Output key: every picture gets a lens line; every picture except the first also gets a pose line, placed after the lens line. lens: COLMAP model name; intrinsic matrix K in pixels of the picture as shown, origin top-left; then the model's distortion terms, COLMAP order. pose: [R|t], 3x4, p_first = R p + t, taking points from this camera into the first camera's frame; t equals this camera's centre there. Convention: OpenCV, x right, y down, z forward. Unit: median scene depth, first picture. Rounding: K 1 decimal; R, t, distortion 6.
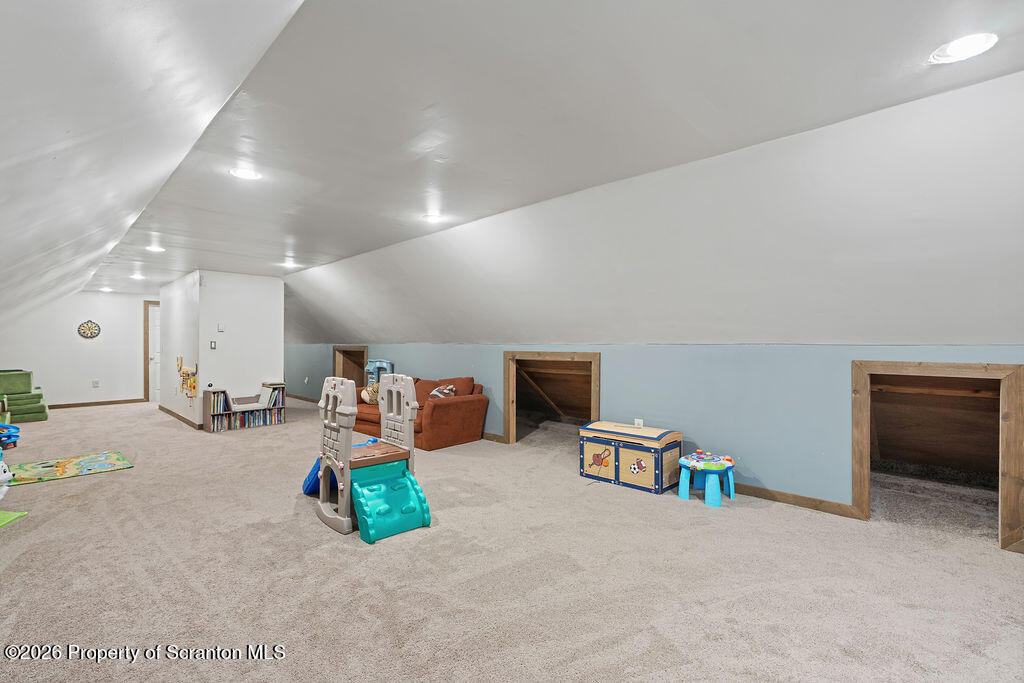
lens RADIAL K [[466.1, 0, 517.2], [0, 466.1, 341.0], [0, 0, 1]] dist [-0.011776, 0.006622]
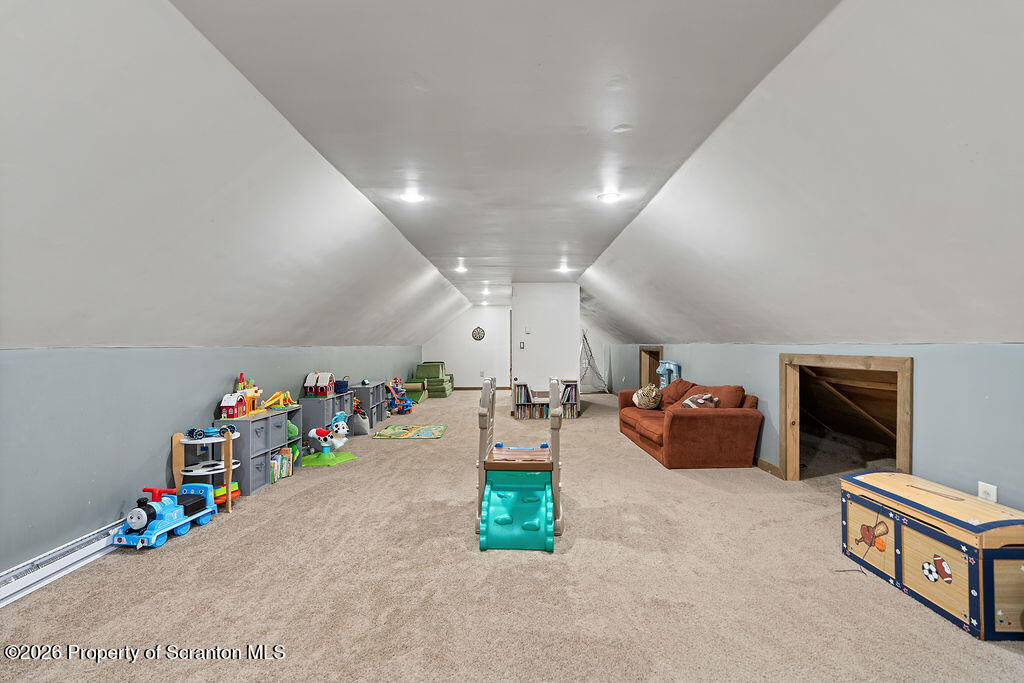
lens RADIAL K [[466.1, 0, 511.6], [0, 466.1, 342.4], [0, 0, 1]] dist [-0.011776, 0.006622]
pose [[0.687608, -0.005825, -0.726059, 0.284814], [0.008201, 0.999966, -0.000256, 0.001933], [0.726036, -0.005779, 0.687633, 0.248255]]
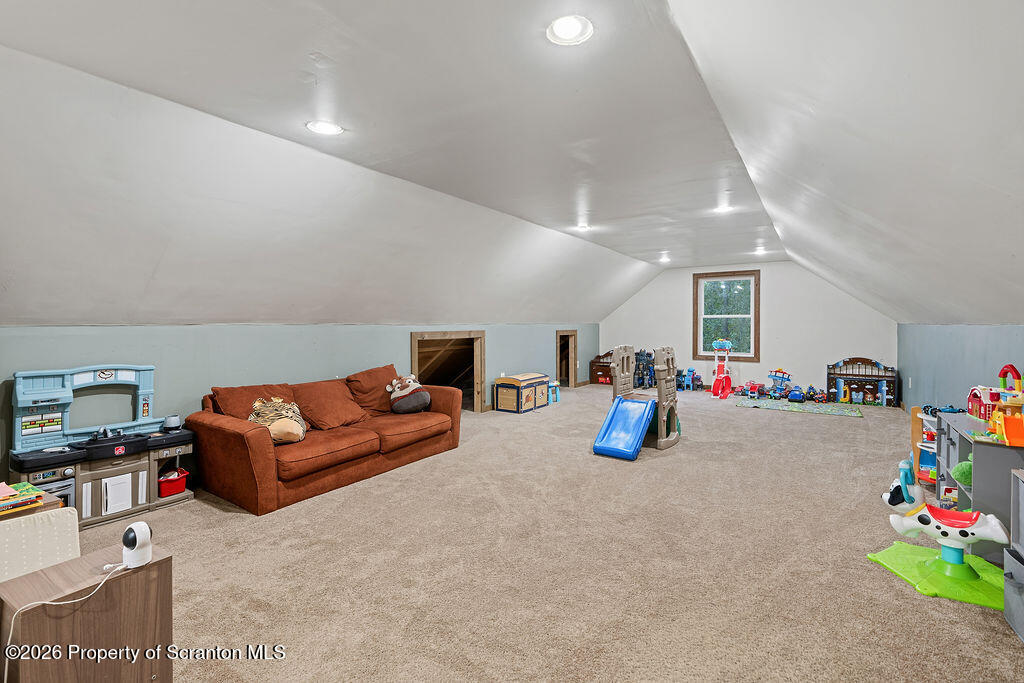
lens RADIAL K [[466.1, 0, 511.3], [0, 466.1, 330.3], [0, 0, 1]] dist [-0.011776, 0.006622]
pose [[-0.176486, -0.015506, 0.984181, -1.306343], [-0.006384, 0.999873, 0.014609, 0.004848], [-0.984282, -0.003705, -0.176562, 1.293013]]
